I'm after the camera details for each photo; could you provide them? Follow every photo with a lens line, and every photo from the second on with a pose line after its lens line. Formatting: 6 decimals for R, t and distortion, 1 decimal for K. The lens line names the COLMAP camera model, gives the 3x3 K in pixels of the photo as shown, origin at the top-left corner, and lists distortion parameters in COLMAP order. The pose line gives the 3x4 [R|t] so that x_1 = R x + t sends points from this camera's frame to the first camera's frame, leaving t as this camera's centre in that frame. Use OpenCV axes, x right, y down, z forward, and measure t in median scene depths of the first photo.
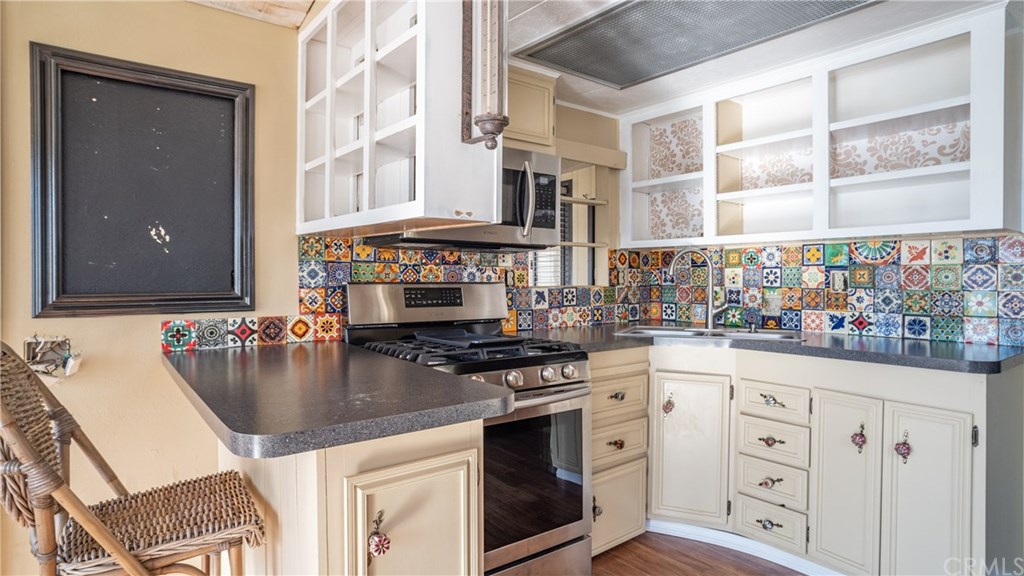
lens RADIAL K [[555.4, 0, 512.9], [0, 555.4, 284.7], [0, 0, 1]] dist [-0.035852, 0.006611]
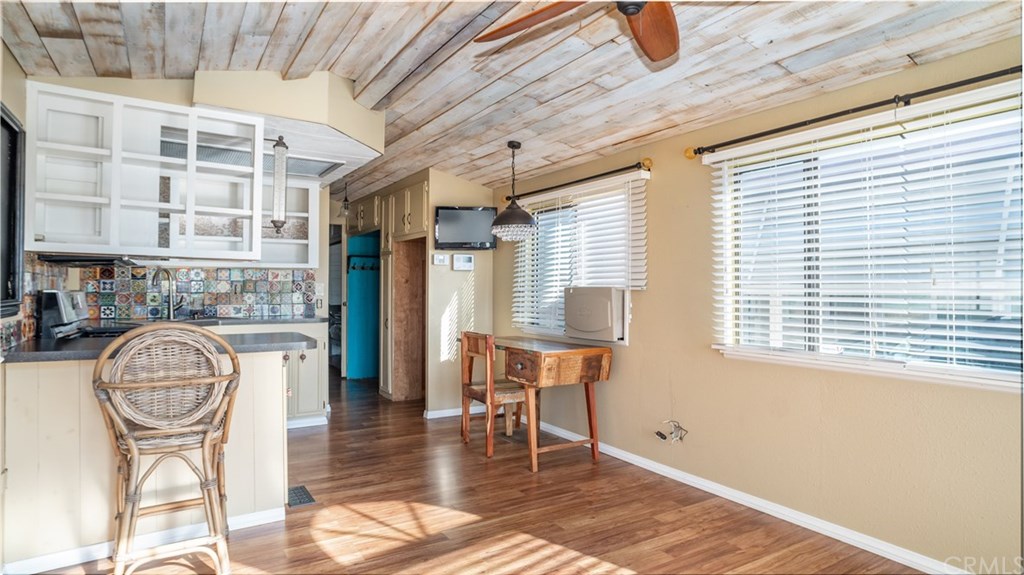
lens RADIAL K [[555.4, 0, 511.5], [0, 555.4, 282.8], [0, 0, 1]] dist [-0.035852, 0.006611]
pose [[0.071939, 0.013800, 0.997314, -0.575986], [0.012700, 0.999811, -0.014750, 0.005927], [-0.997328, 0.013727, 0.071750, -0.038810]]
